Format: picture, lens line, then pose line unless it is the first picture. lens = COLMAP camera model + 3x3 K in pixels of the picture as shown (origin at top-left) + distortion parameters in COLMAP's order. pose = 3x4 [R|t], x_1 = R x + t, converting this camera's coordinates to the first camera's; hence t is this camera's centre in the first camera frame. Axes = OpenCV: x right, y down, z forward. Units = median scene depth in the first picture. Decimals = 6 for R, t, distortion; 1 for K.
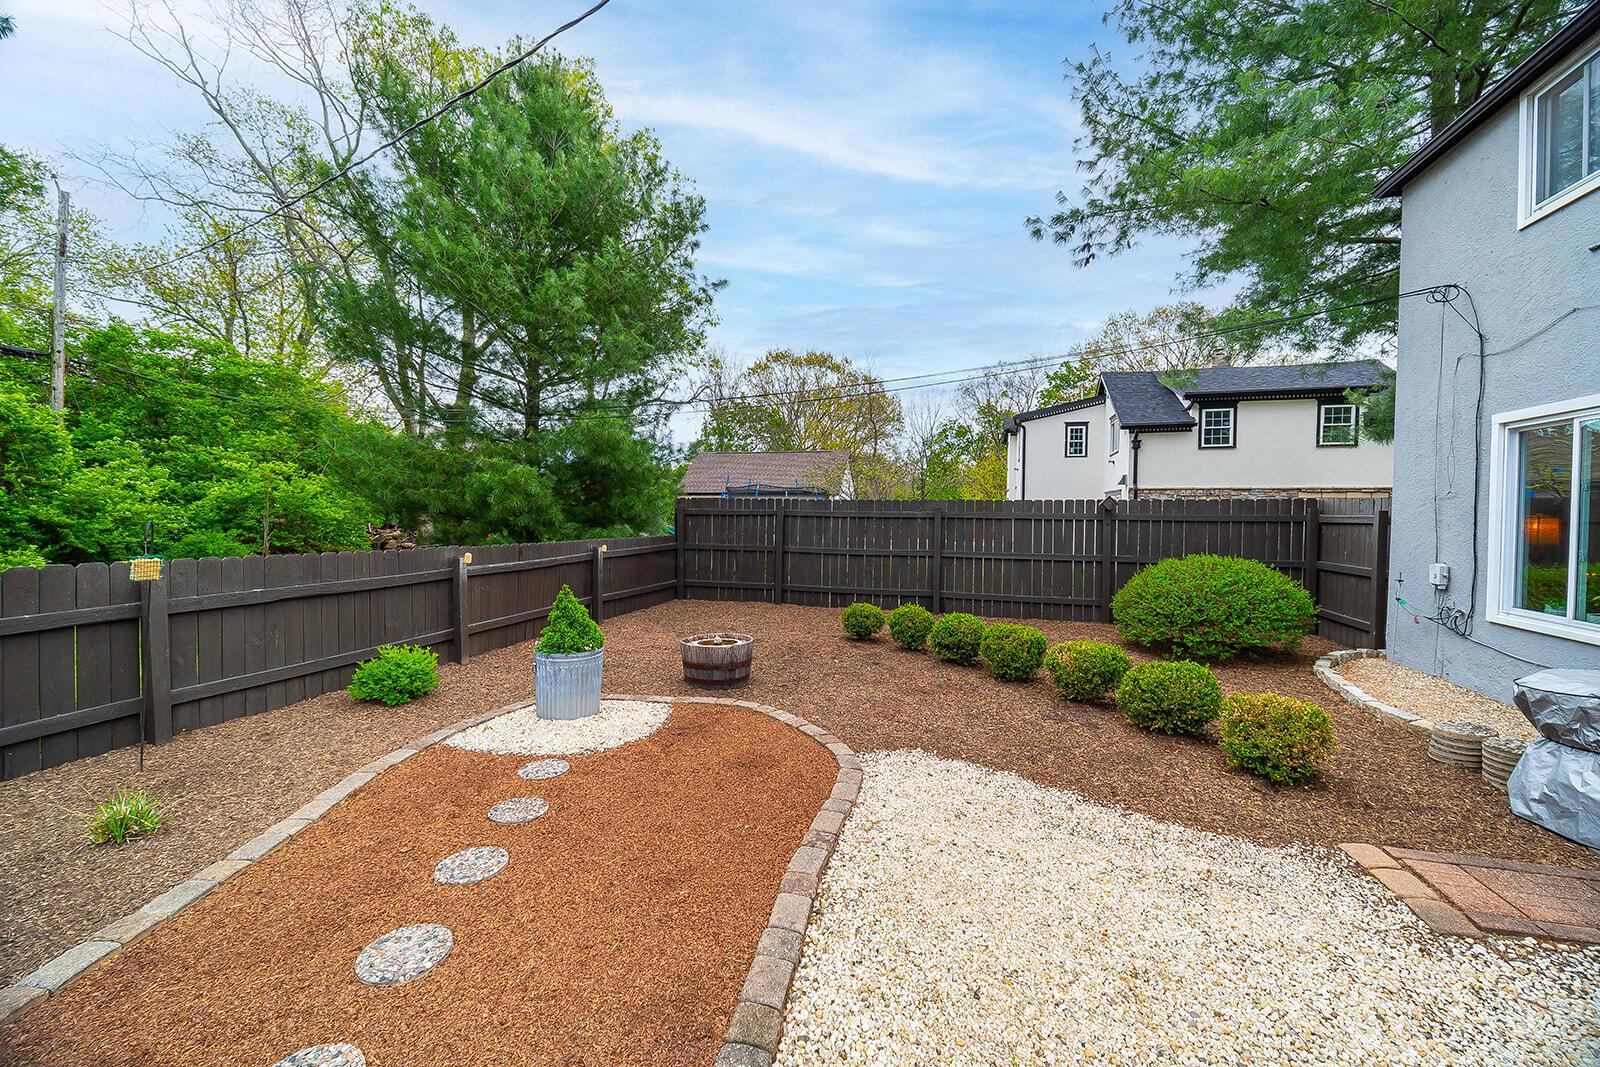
lens RADIAL K [[626.3, 0, 807.2], [0, 626.3, 530.1], [0, 0, 1]] dist [-0.006609, -0.000314]
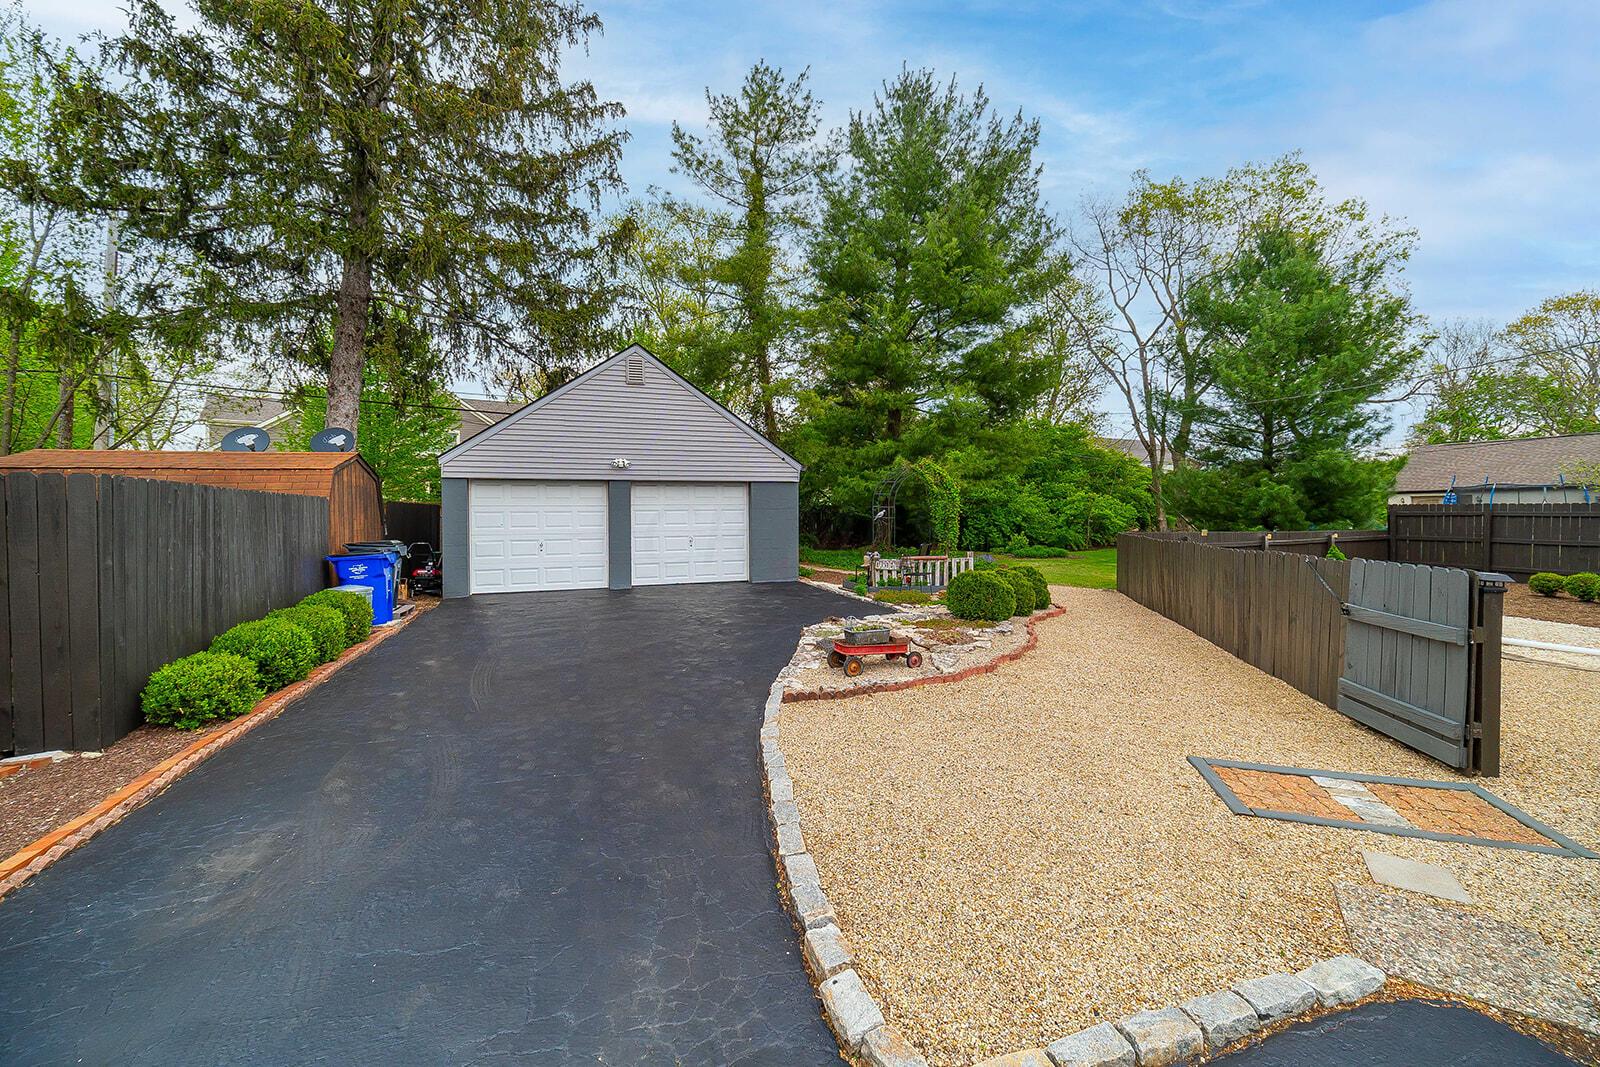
lens RADIAL K [[660.2, 0, 810.5], [0, 660.2, 518.3], [0, 0, 1]] dist [-0.006548, -0.000374]
pose [[0.599284, -0.008945, -0.800487, 0.203496], [-0.011577, 0.999736, -0.019839, 0.025727], [0.800453, 0.021157, 0.599022, -0.975263]]
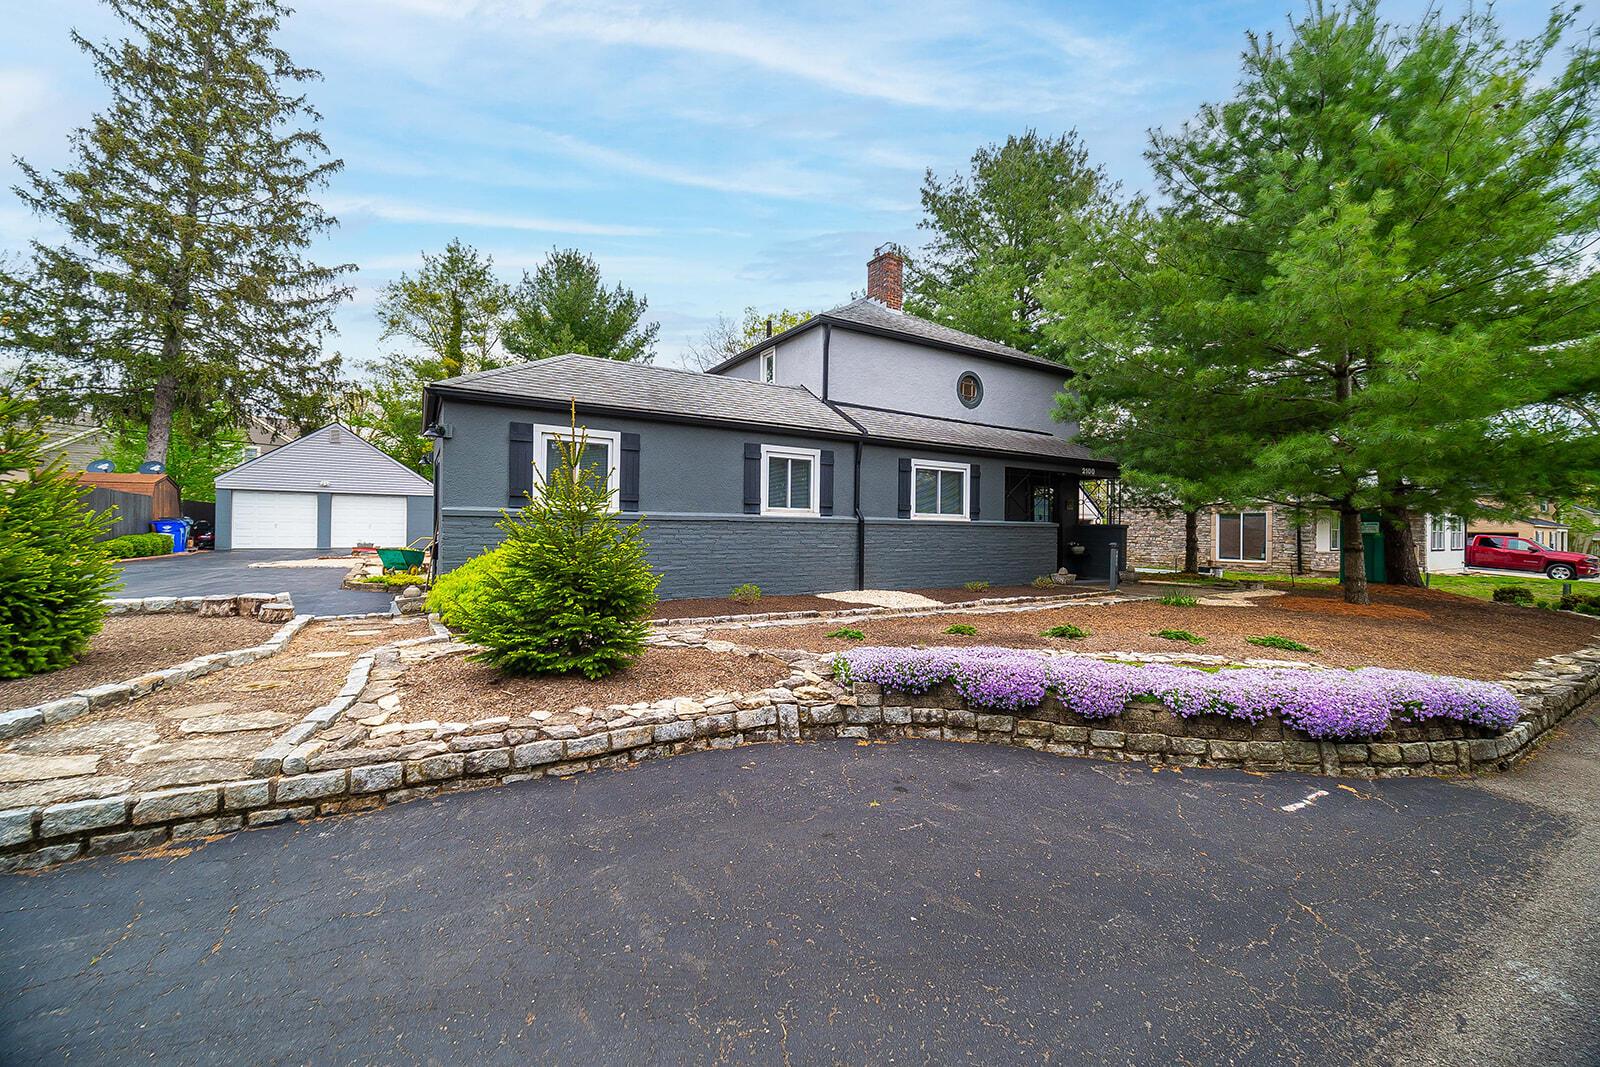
lens RADIAL K [[633.6, 0, 802.6], [0, 633.6, 530.9], [0, 0, 1]] dist [-0.001243, -0.000926]
pose [[0.747186, 0.000611, -0.664614, 1.704854], [-0.028389, 0.999116, -0.030997, 0.090202], [0.664008, 0.042028, 0.746543, -1.072148]]
